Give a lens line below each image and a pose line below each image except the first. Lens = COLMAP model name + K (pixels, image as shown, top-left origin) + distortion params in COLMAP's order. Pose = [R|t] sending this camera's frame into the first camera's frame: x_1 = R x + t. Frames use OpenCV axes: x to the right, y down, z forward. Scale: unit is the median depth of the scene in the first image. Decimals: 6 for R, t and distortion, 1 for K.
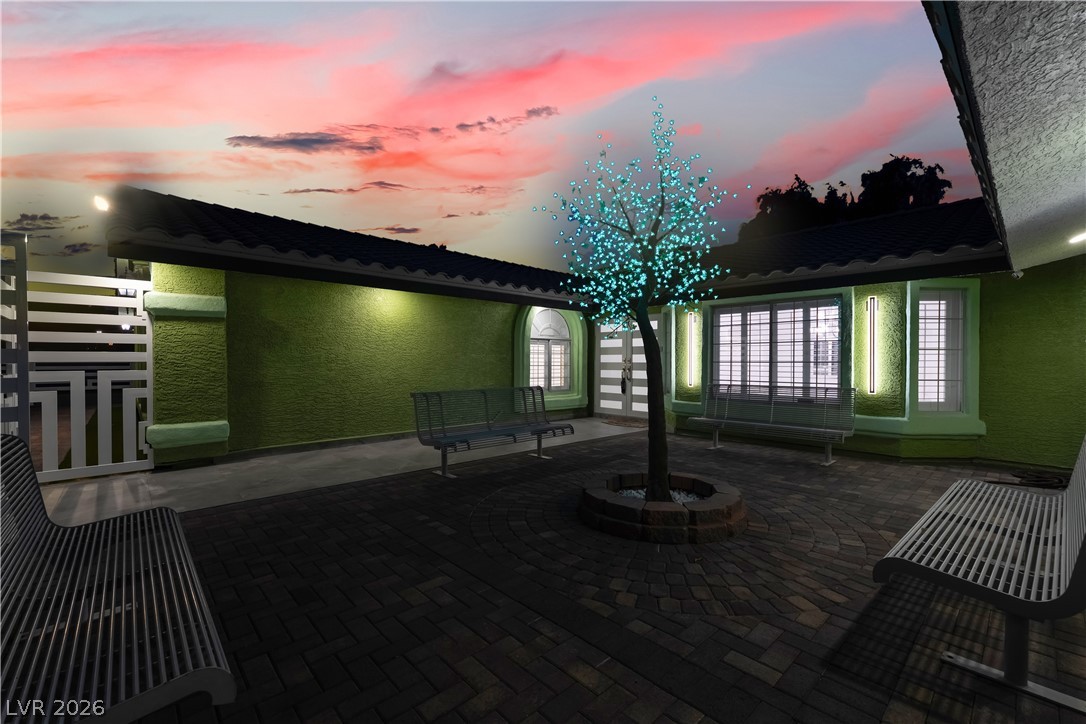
lens RADIAL K [[465.0, 0, 542.8], [0, 465.0, 362.8], [0, 0, 1]] dist [0.000268, -0.000026]
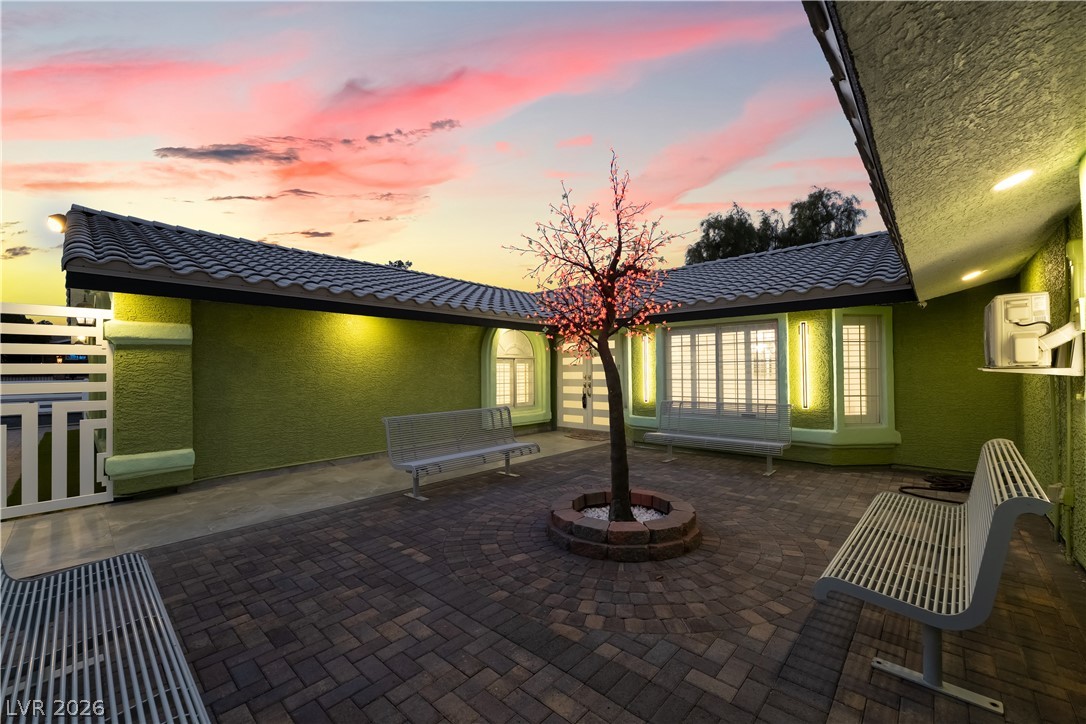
lens RADIAL K [[441.8, 0, 543.0], [0, 441.8, 362.0], [0, 0, 1]] dist [-0.000583, 0.000446]
pose [[0.996469, -0.010848, 0.083254, -0.009564], [0.012827, 0.999647, -0.023267, -0.035217], [-0.082972, 0.024252, 0.996257, -0.010219]]
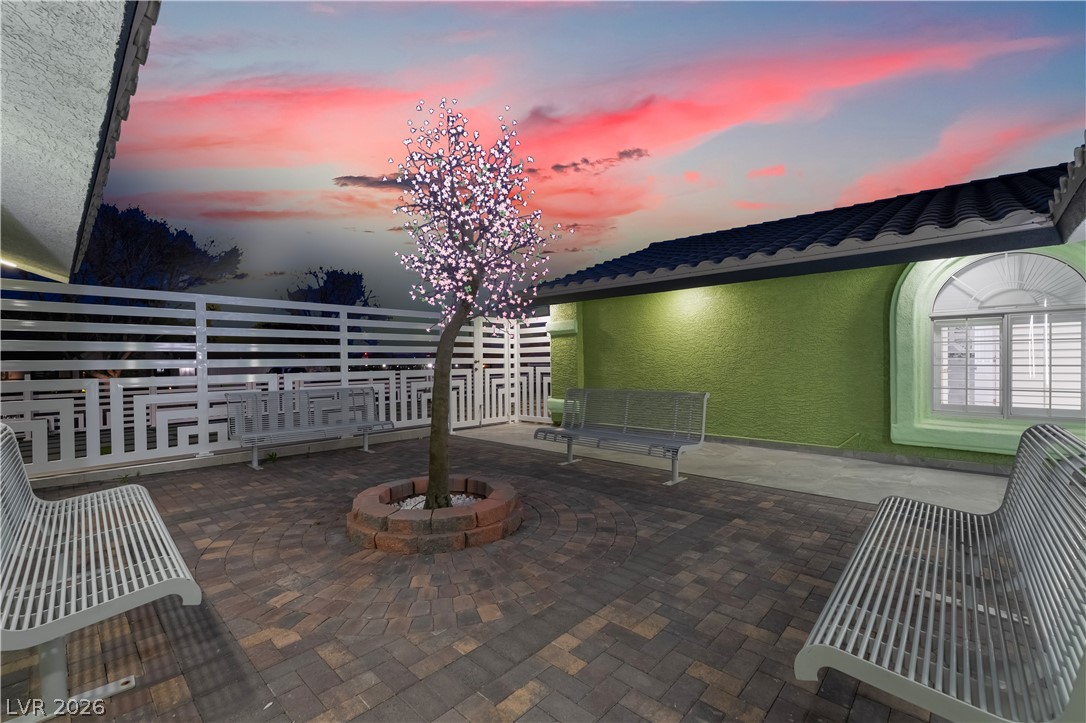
lens RADIAL K [[442.7, 0, 511.3], [0, 442.7, 364.3], [0, 0, 1]] dist [0.000023, 0.000006]
pose [[0.050961, 0.003757, -0.998694, 0.915808], [0.004981, 0.999980, 0.004016, -0.000545], [0.998688, -0.005179, 0.050941, 0.868014]]
